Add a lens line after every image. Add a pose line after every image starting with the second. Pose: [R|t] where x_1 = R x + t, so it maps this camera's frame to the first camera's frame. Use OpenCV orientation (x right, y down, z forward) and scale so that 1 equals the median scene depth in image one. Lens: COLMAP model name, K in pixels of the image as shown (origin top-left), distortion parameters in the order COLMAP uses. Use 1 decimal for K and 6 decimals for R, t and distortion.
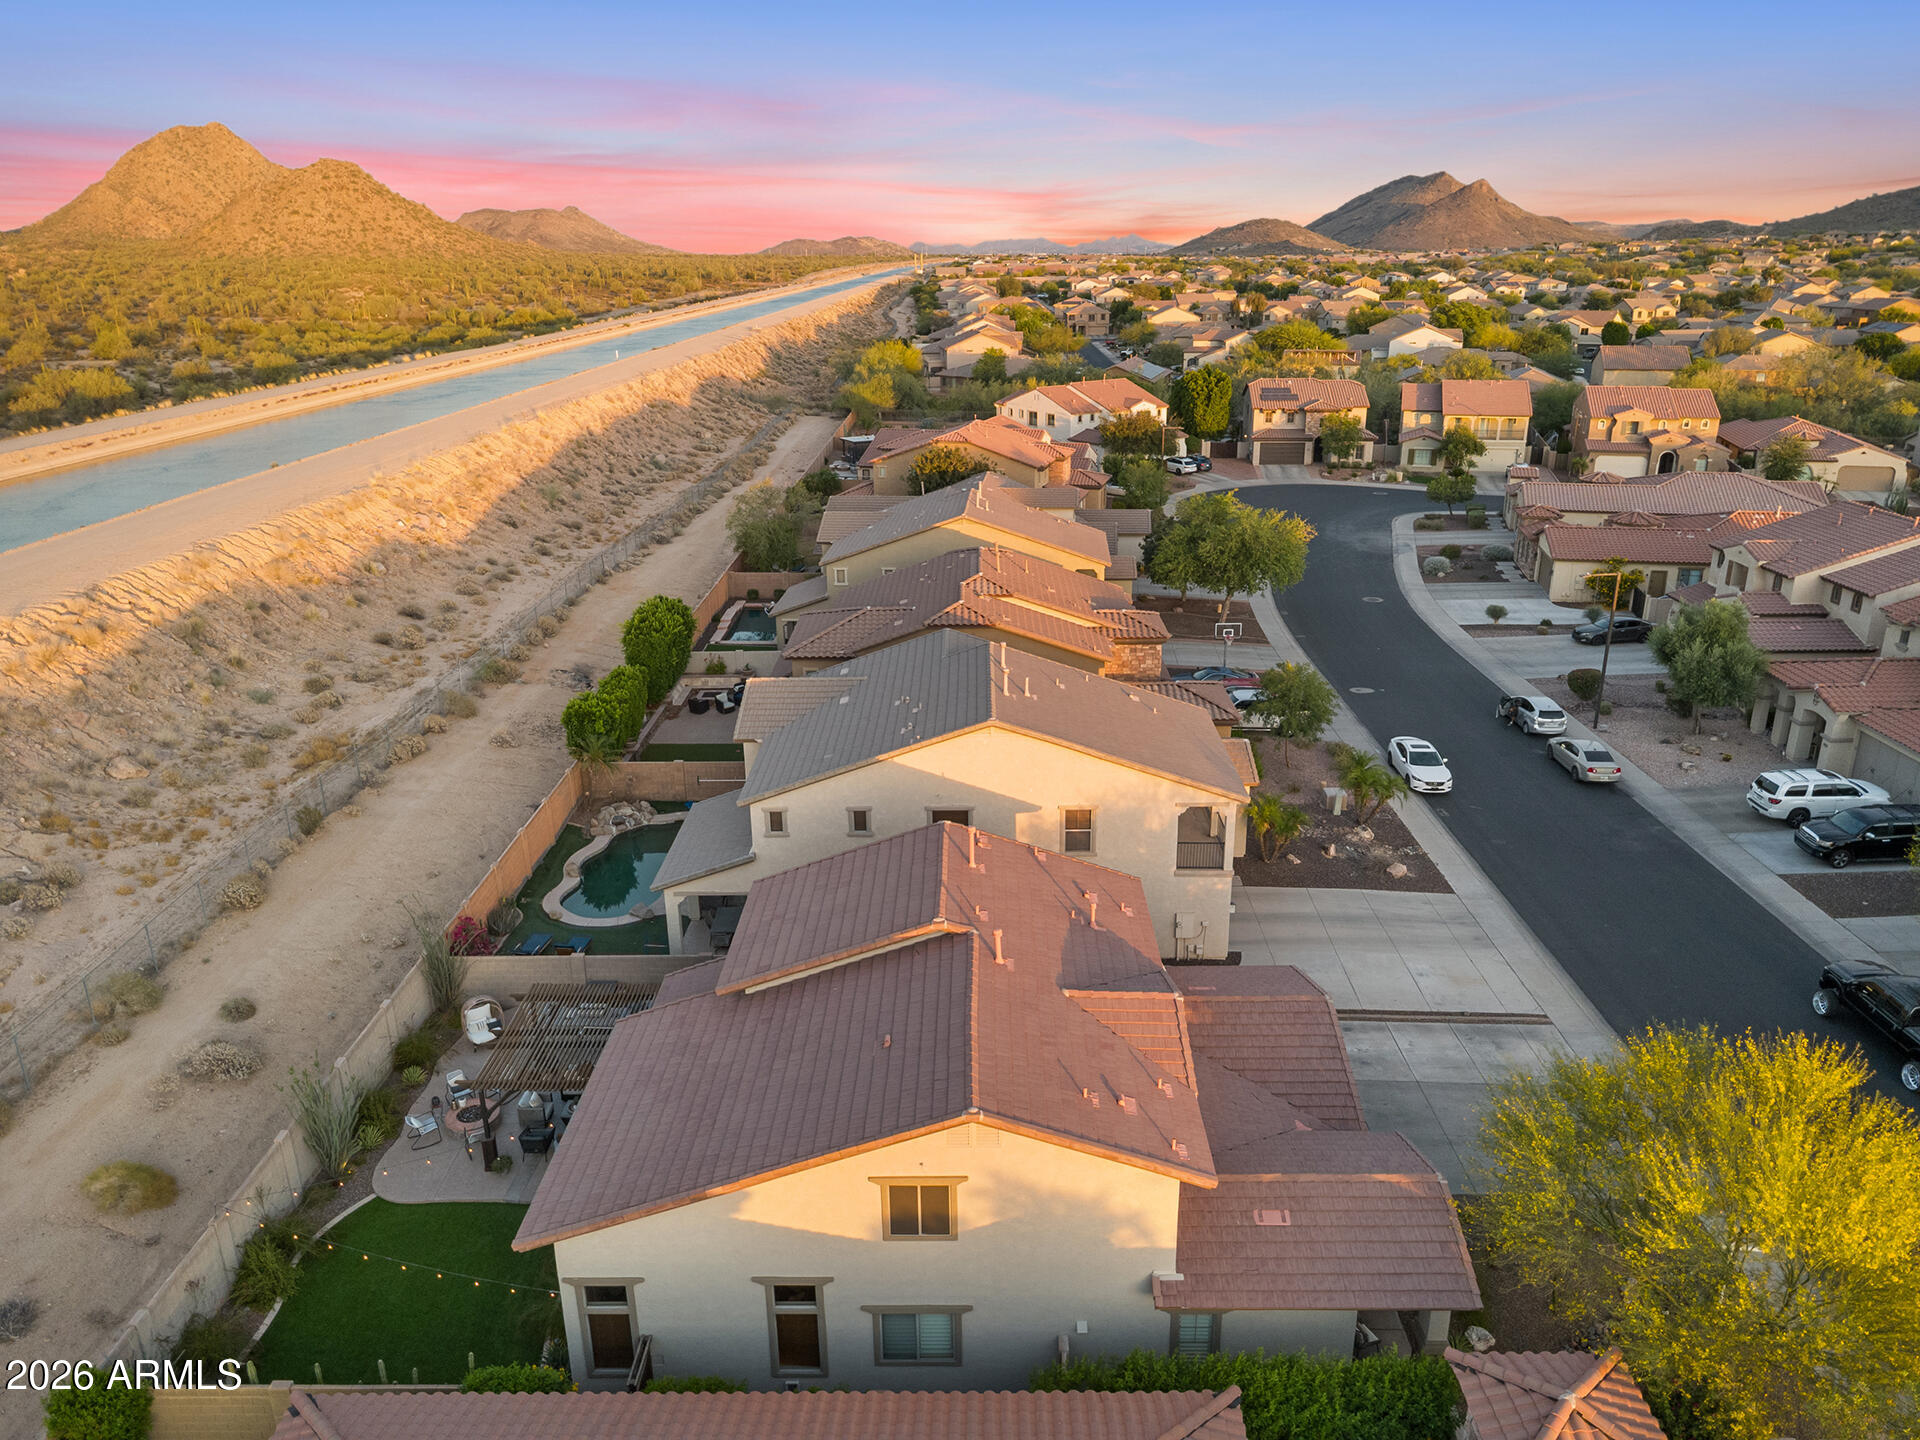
lens RADIAL K [[1371.1, 0, 939.5], [0, 1371.1, 727.6], [0, 0, 1]] dist [0.004123, 0.002861]
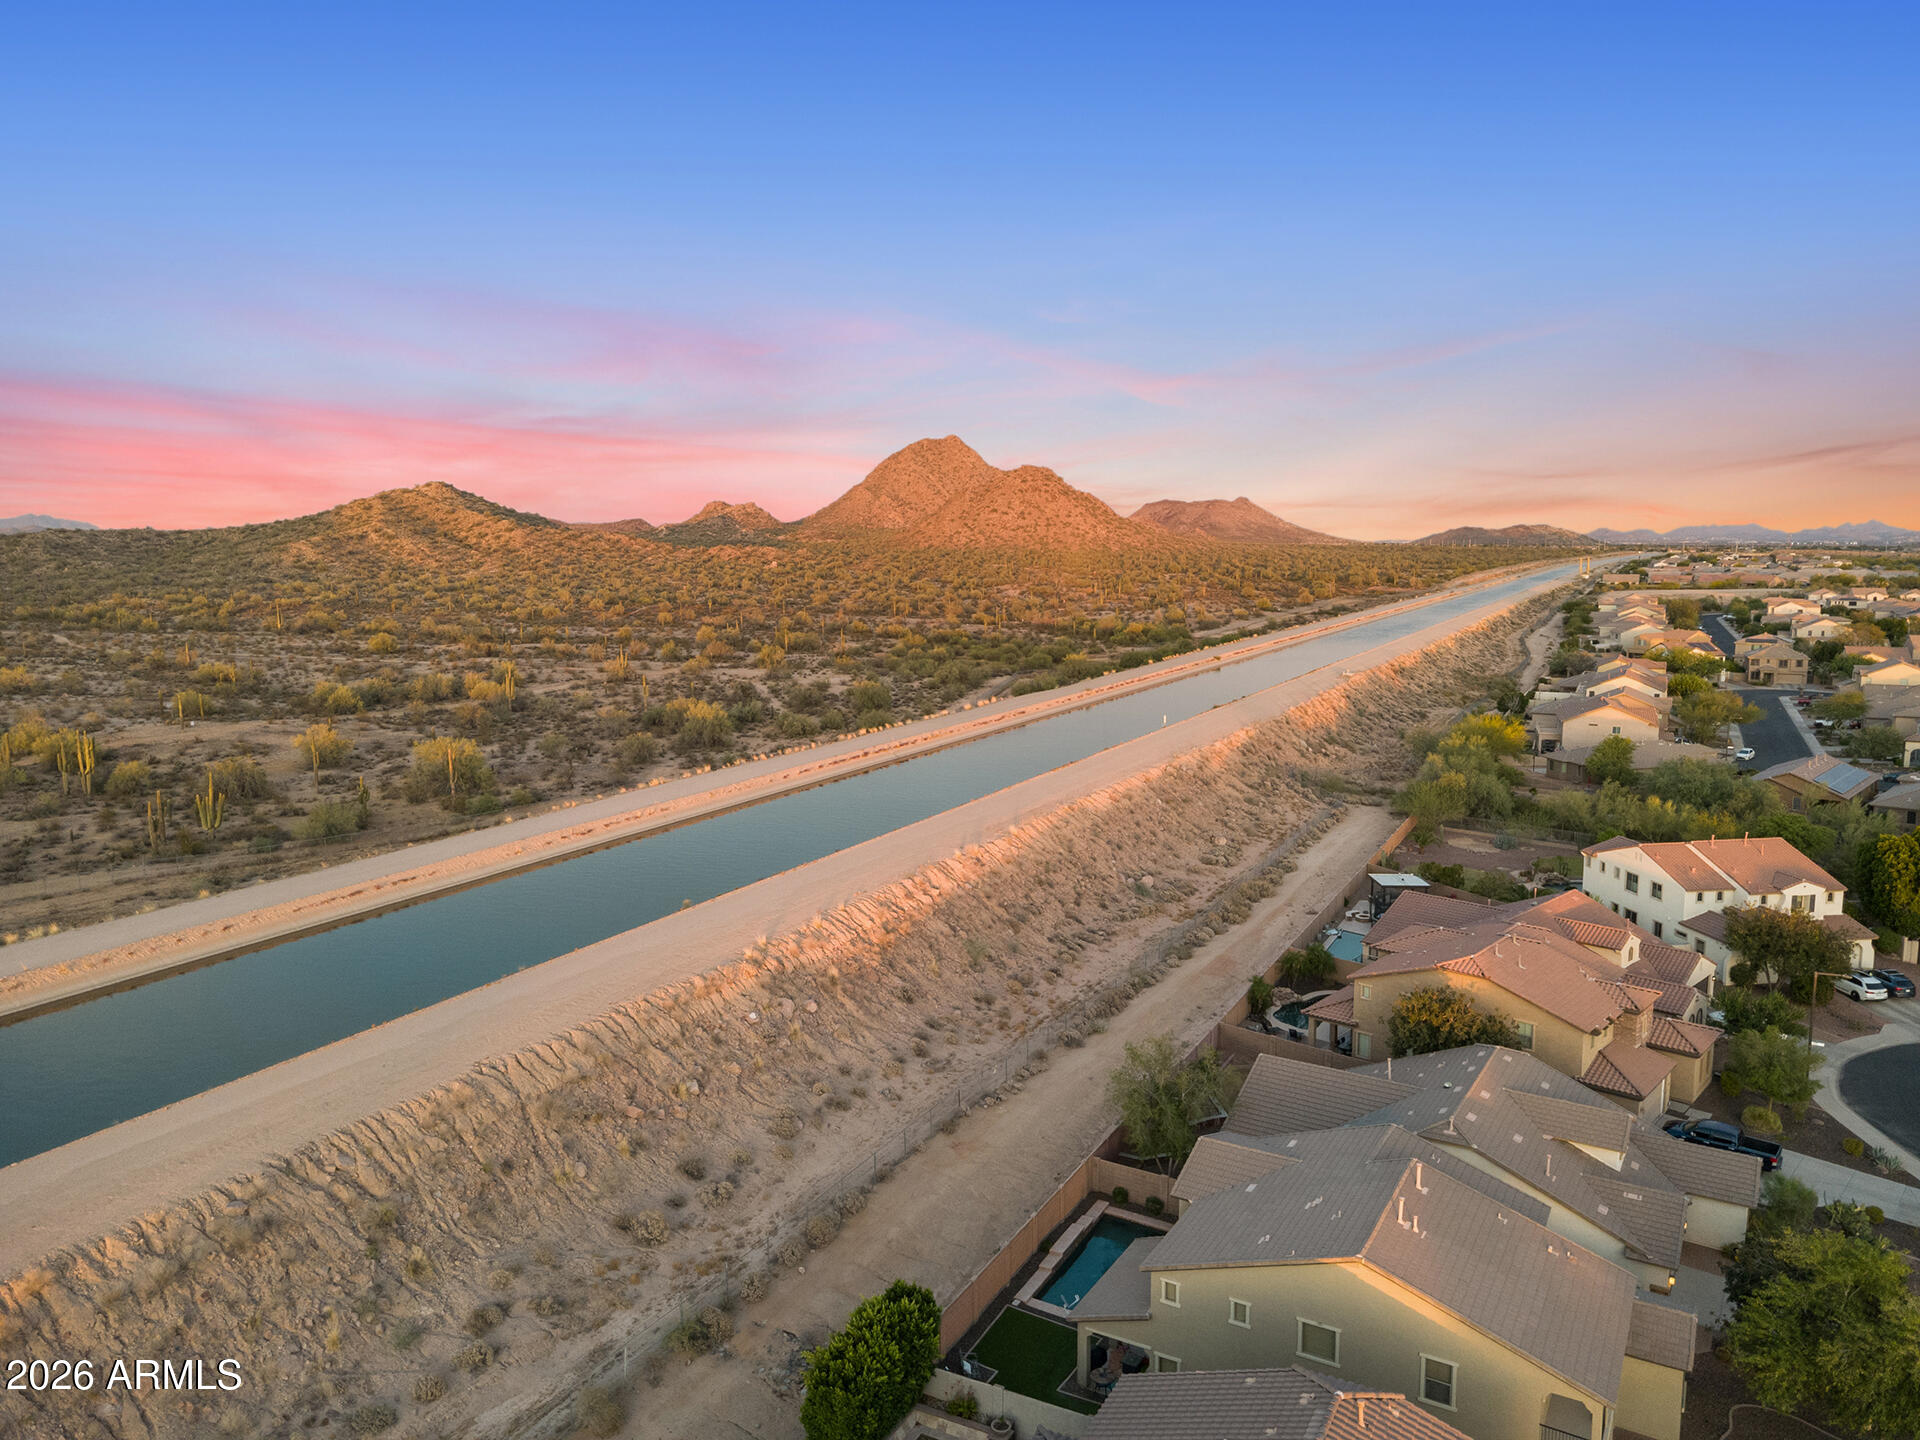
lens RADIAL K [[1371.1, 0, 930.5], [0, 1371.1, 721.6], [0, 0, 1]] dist [0.004123, 0.002861]
pose [[0.894178, 0.061820, -0.443424, 0.039057], [-0.149591, 0.974755, -0.165758, -0.095234], [0.421982, 0.214549, 0.880852, 0.112688]]
